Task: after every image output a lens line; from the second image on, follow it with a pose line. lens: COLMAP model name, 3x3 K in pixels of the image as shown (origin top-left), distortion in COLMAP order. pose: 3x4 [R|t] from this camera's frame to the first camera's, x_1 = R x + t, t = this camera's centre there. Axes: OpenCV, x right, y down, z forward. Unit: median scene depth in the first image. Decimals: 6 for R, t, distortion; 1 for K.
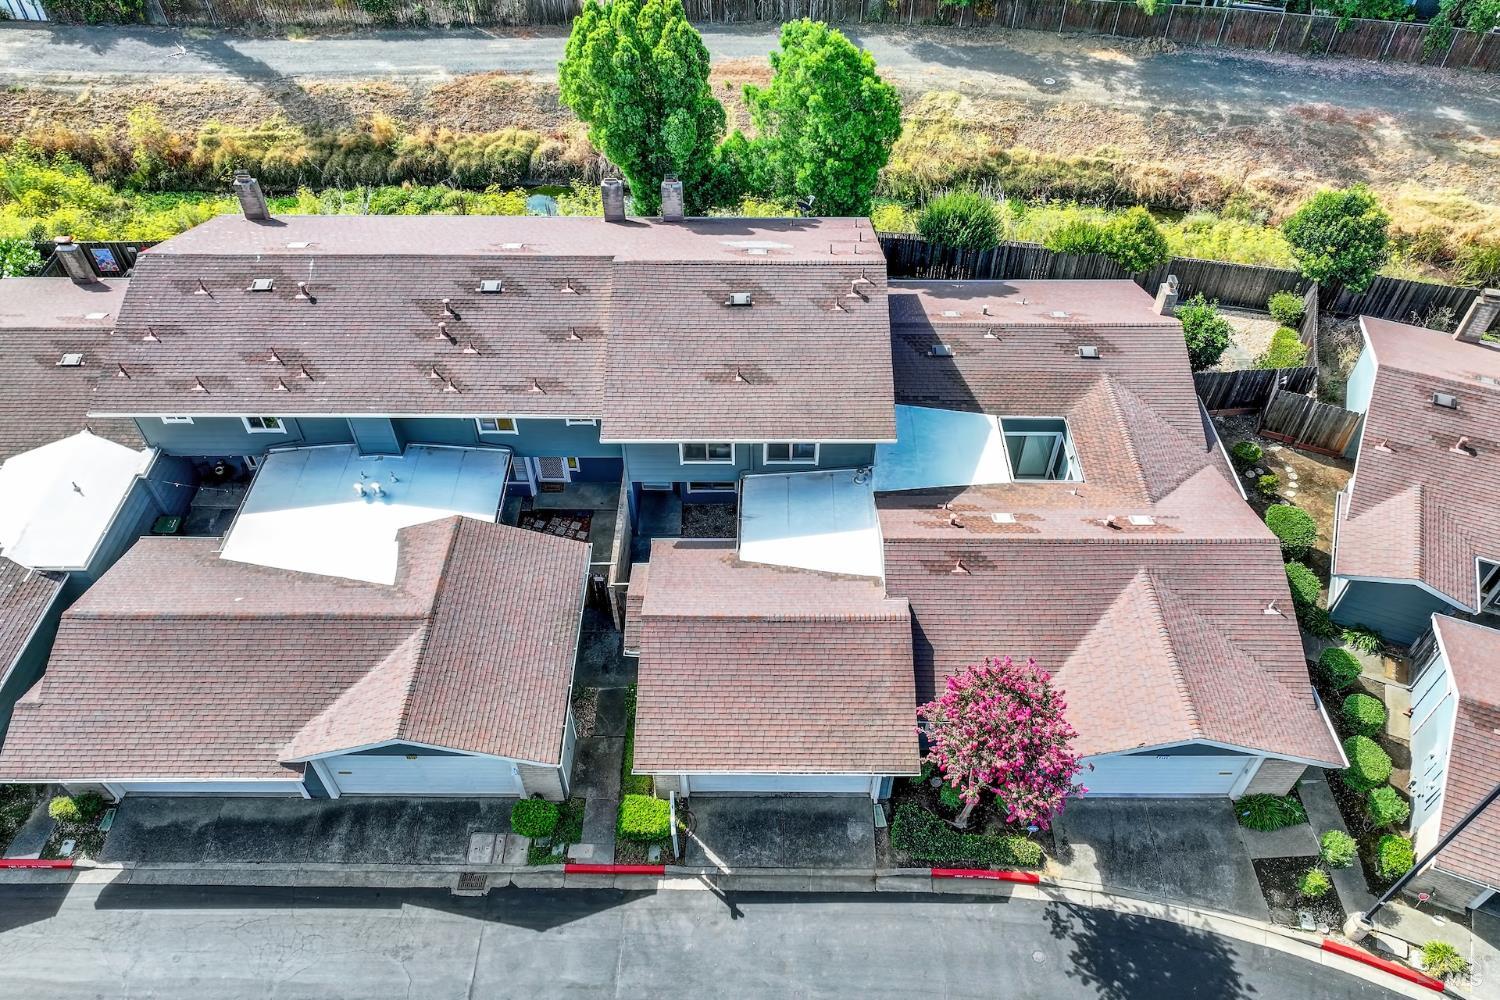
lens RADIAL K [[1044.9, 0, 753.9], [0, 1044.9, 507.0], [0, 0, 1]] dist [0.000954, 0.013008]
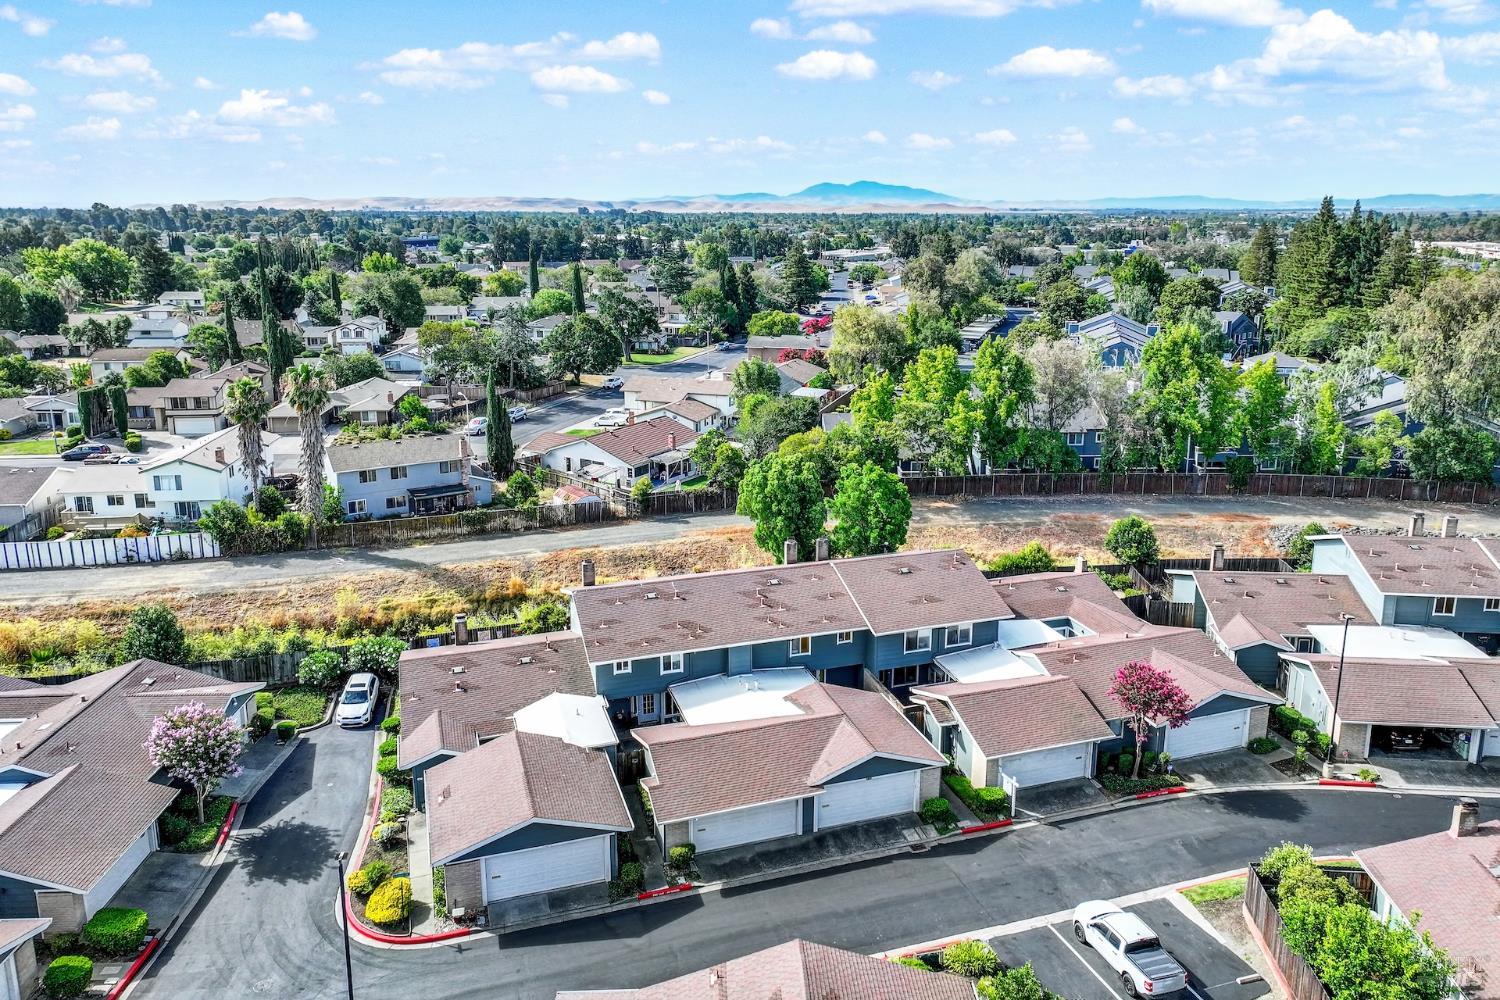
lens RADIAL K [[1044.9, 0, 748.1], [0, 1044.9, 447.8], [0, 0, 1]] dist [0.000954, 0.013008]
pose [[0.949355, -0.068506, 0.306646, -0.973422], [0.226878, 0.824635, -0.518173, 0.613660], [-0.217374, 0.561501, 0.798414, -0.666144]]
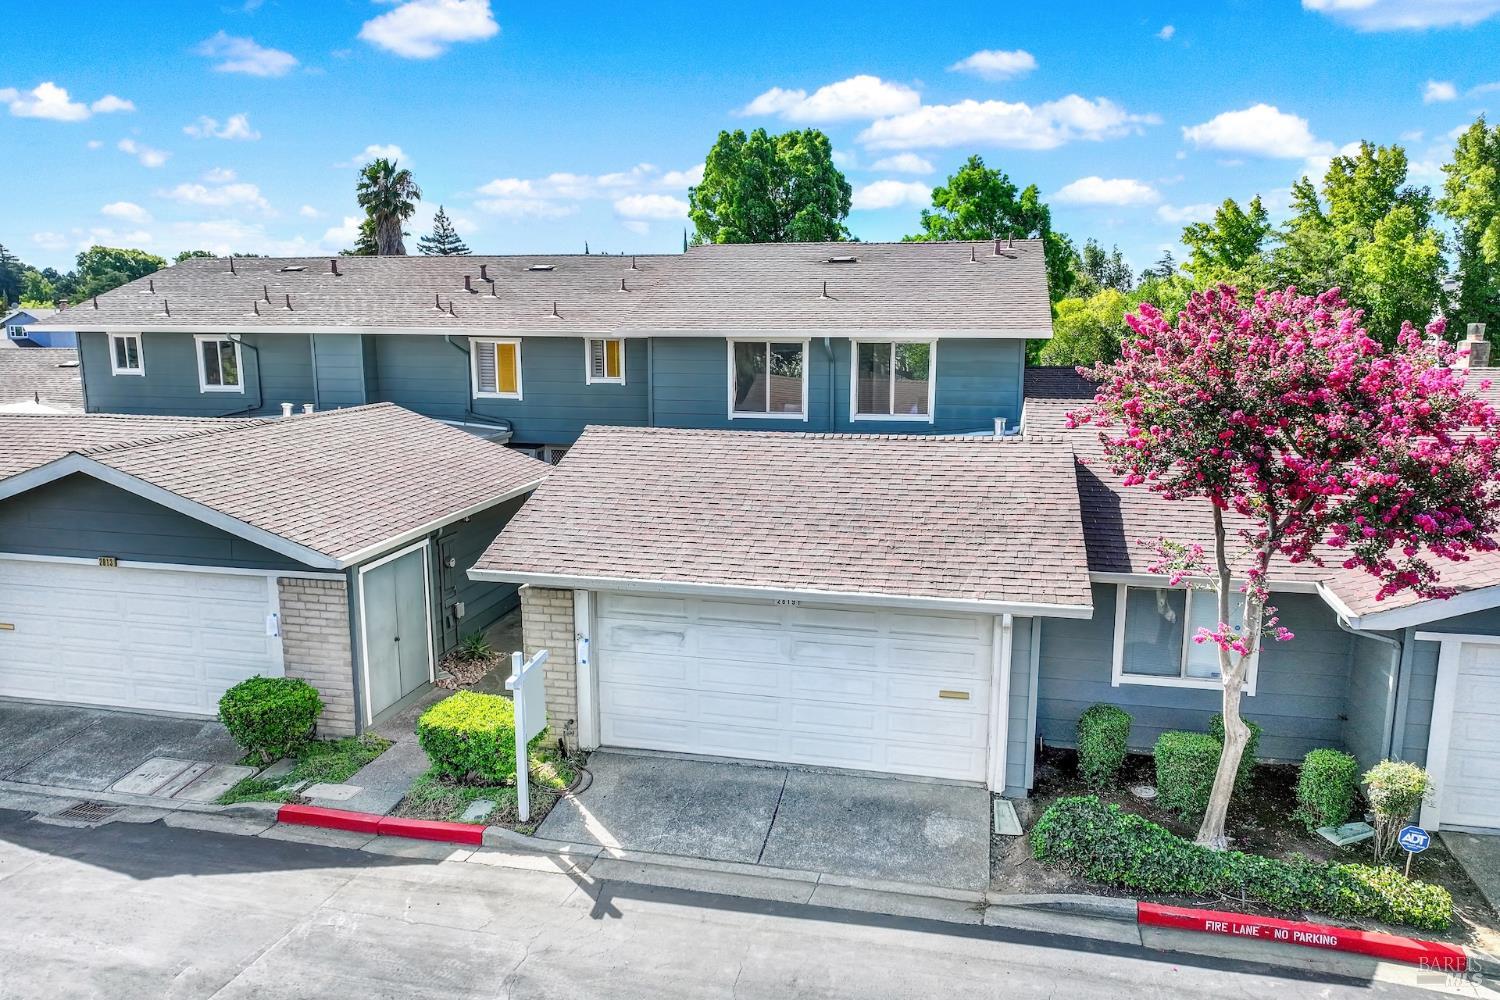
lens RADIAL K [[1044.9, 0, 756.4], [0, 1044.9, 512.0], [0, 0, 1]] dist [0.000954, 0.013008]
pose [[0.977920, 0.042163, -0.204680, 0.101123], [-0.153958, 0.807651, -0.569207, 0.444346], [0.141311, 0.588151, 0.796310, 0.565513]]
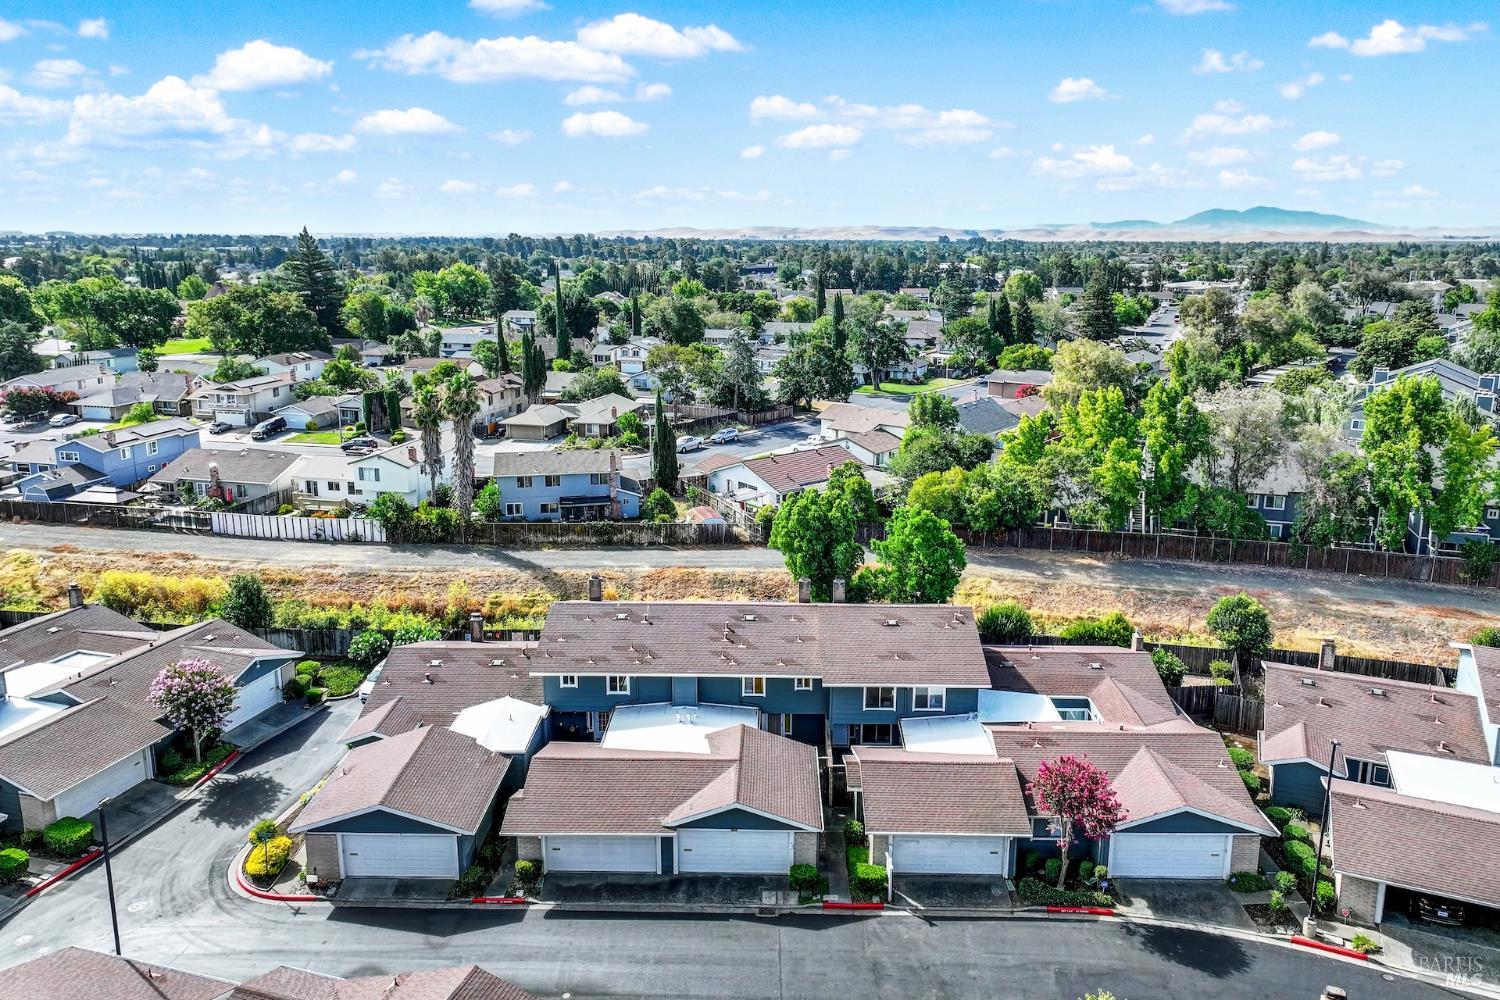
lens RADIAL K [[1044.9, 0, 751.6], [0, 1044.9, 465.3], [0, 0, 1]] dist [0.000954, 0.013008]
pose [[0.999833, 0.005623, -0.017398, -0.255043], [-0.014427, 0.827195, -0.561730, 0.665104], [0.011233, 0.561887, 0.827138, -0.715847]]
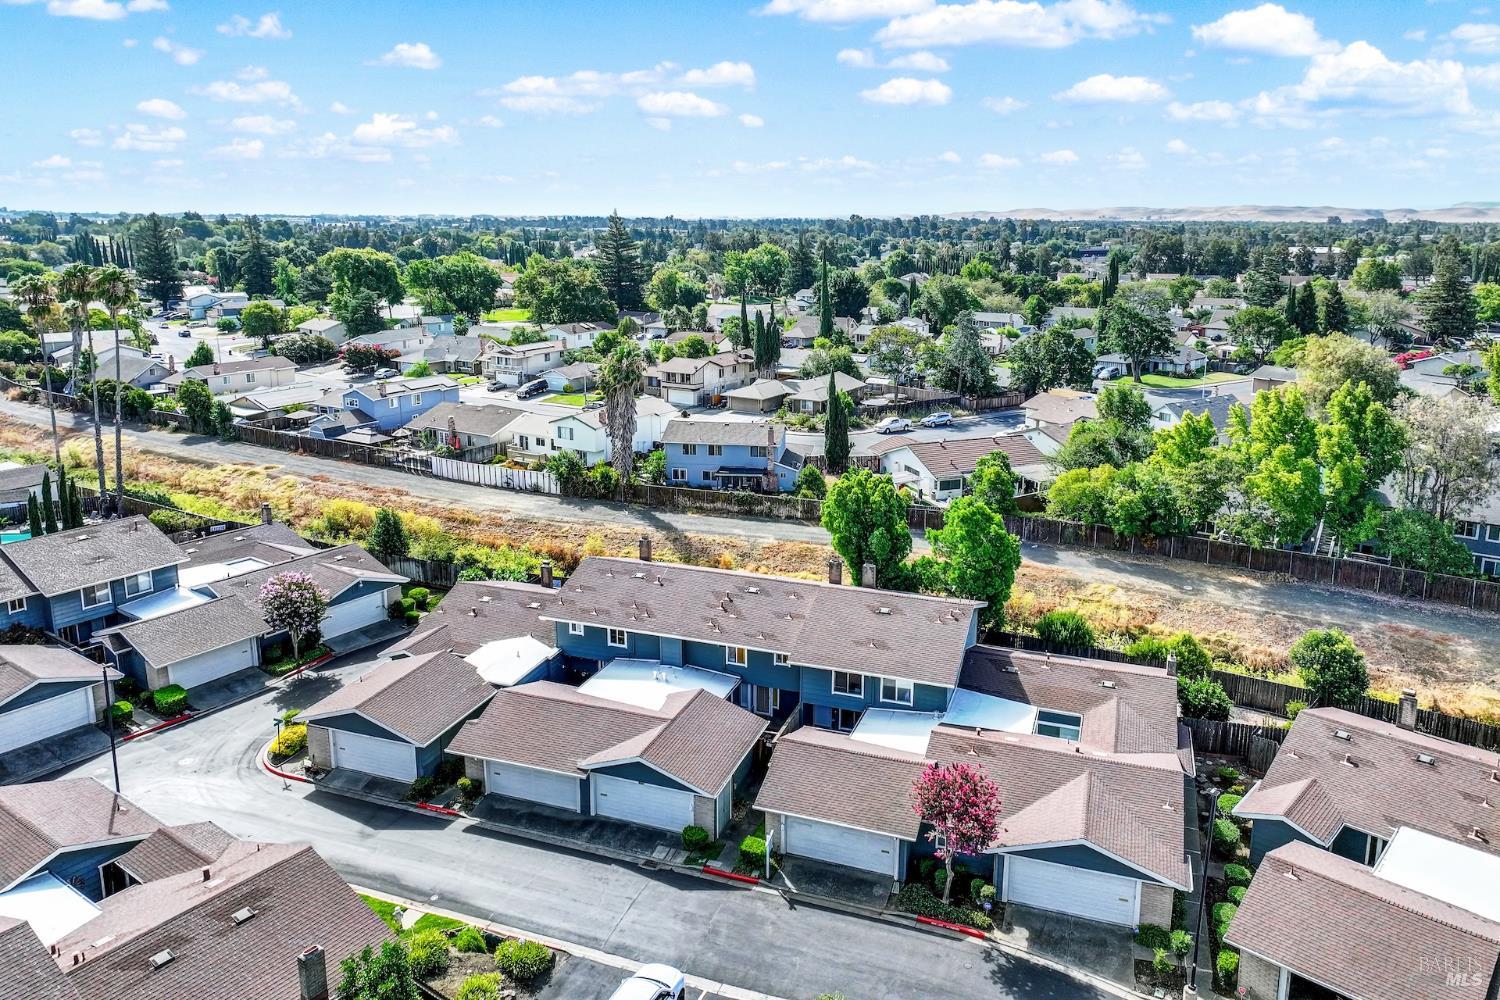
lens RADIAL K [[1044.9, 0, 754.9], [0, 1044.9, 439.3], [0, 0, 1]] dist [0.000954, 0.013008]
pose [[0.941623, 0.071217, -0.329052, 0.384674], [-0.245284, 0.814601, -0.525606, 0.615636], [0.230614, 0.575633, 0.784515, -0.669935]]
